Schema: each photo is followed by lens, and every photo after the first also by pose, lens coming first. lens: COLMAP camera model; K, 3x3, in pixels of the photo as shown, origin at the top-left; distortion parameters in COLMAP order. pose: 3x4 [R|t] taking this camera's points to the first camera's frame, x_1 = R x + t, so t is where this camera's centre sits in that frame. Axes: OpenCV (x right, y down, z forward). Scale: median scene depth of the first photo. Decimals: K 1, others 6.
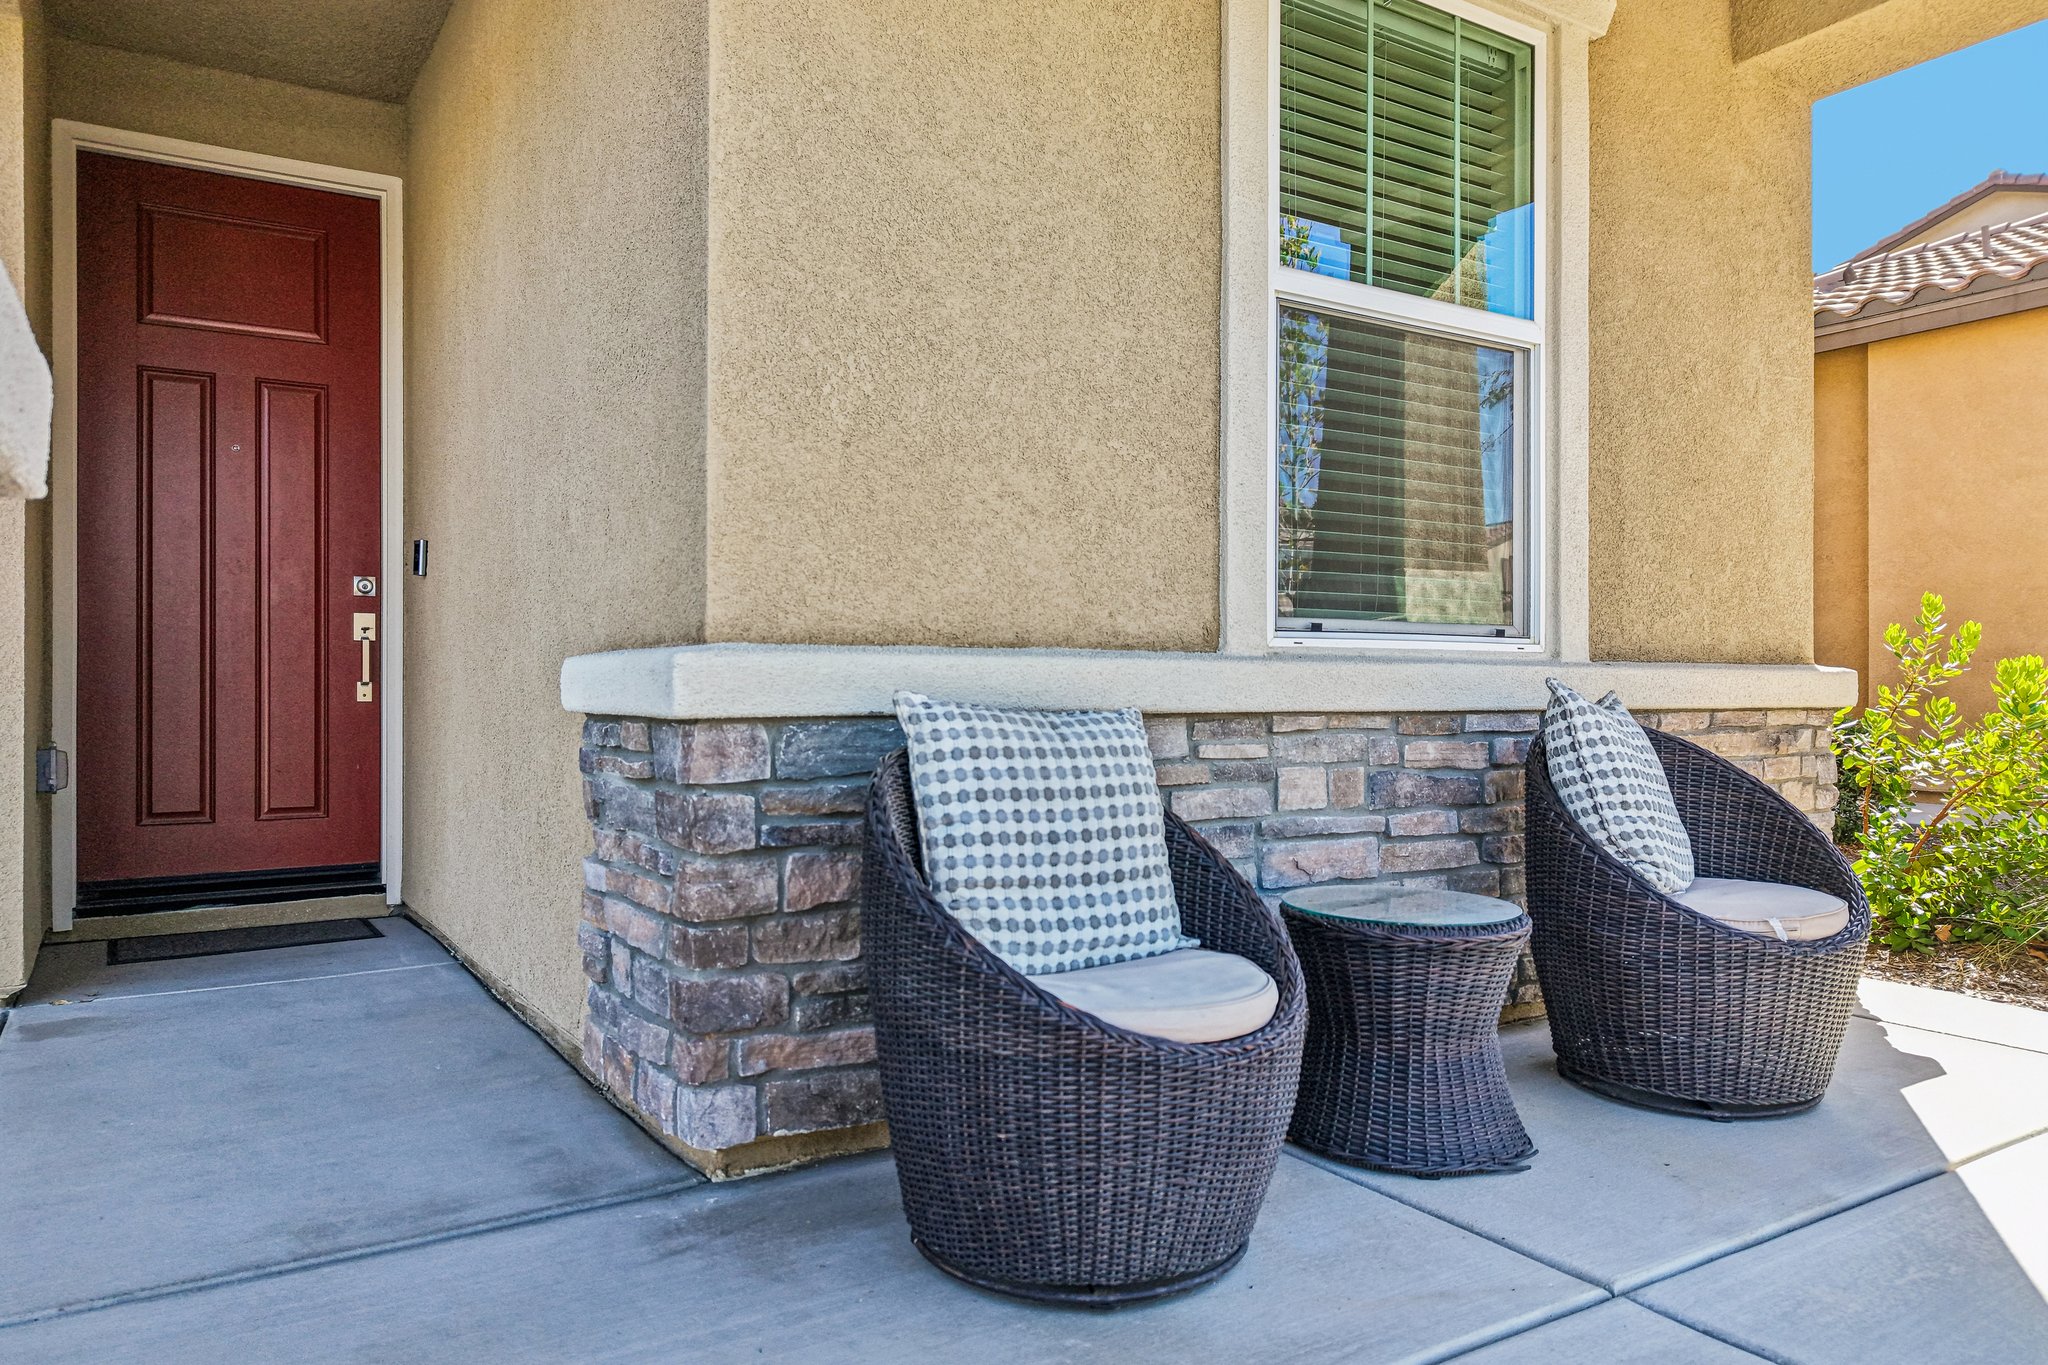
lens RADIAL K [[1370.9, 0, 1024.0], [0, 1370.9, 682.5], [0, 0, 1]] dist [0.111259, -0.189552]
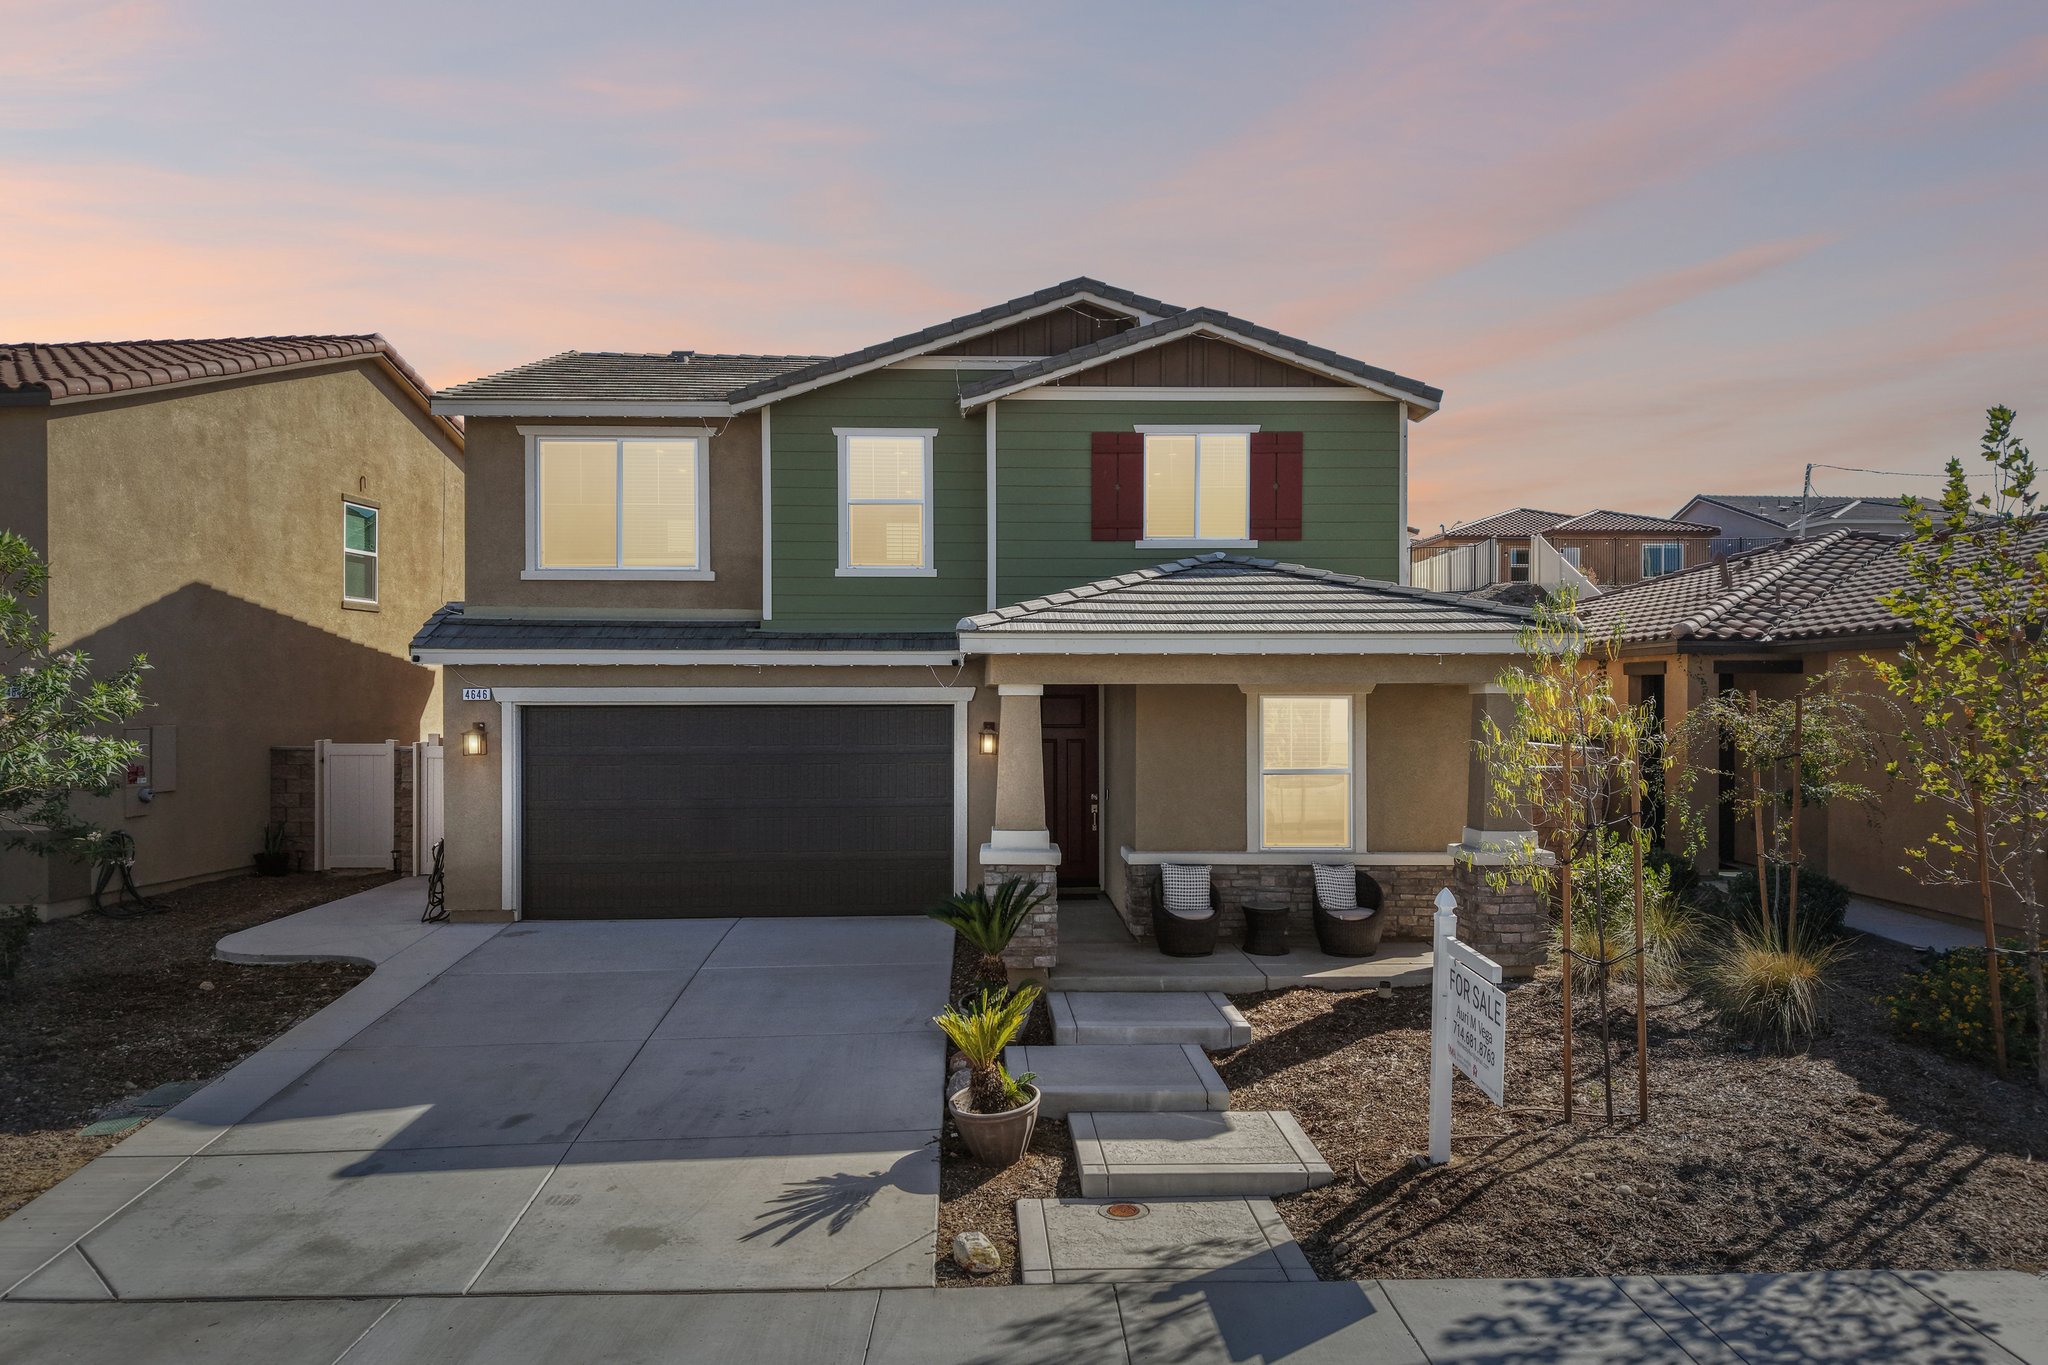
lens RADIAL K [[1352.6, 0, 1019.1], [0, 1352.6, 710.2], [0, 0, 1]] dist [0.053386, -0.088573]
pose [[0.865229, 0.003177, -0.501367, 1.684683], [0.008139, 0.999759, 0.020381, -0.571598], [0.501311, -0.021715, 0.864994, -3.205639]]
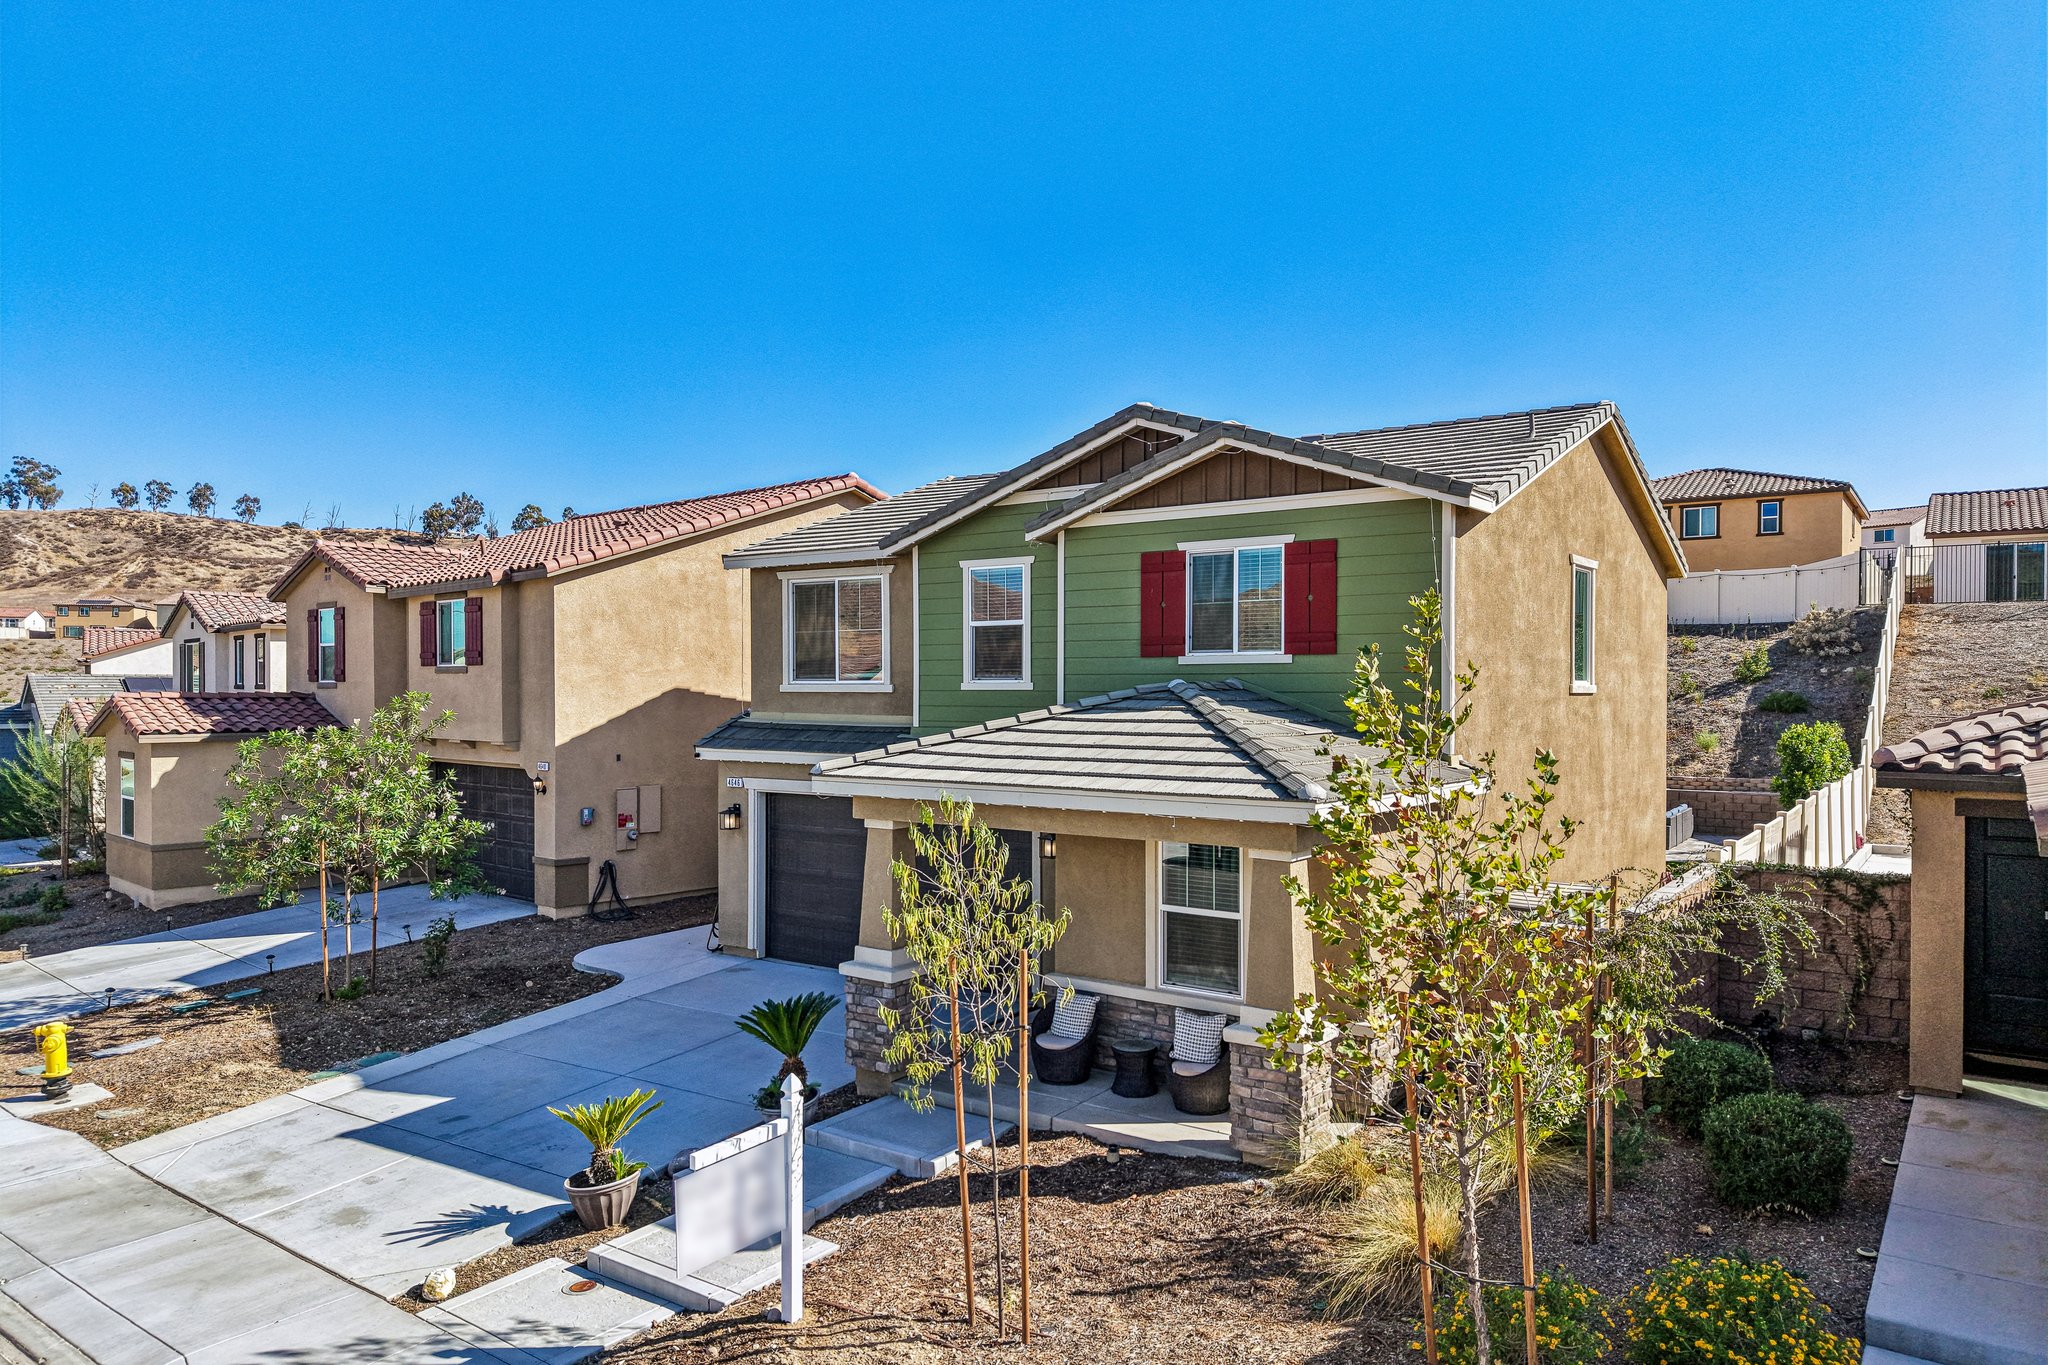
lens RADIAL K [[1361.3, 0, 1022.2], [0, 1361.3, 695.1], [0, 0, 1]] dist [0.047608, -0.039446]
pose [[0.375915, 0.005478, -0.926638, 4.058664], [0.012489, 0.999862, 0.010977, -1.017587], [0.926570, -0.015699, 0.375794, -1.084012]]
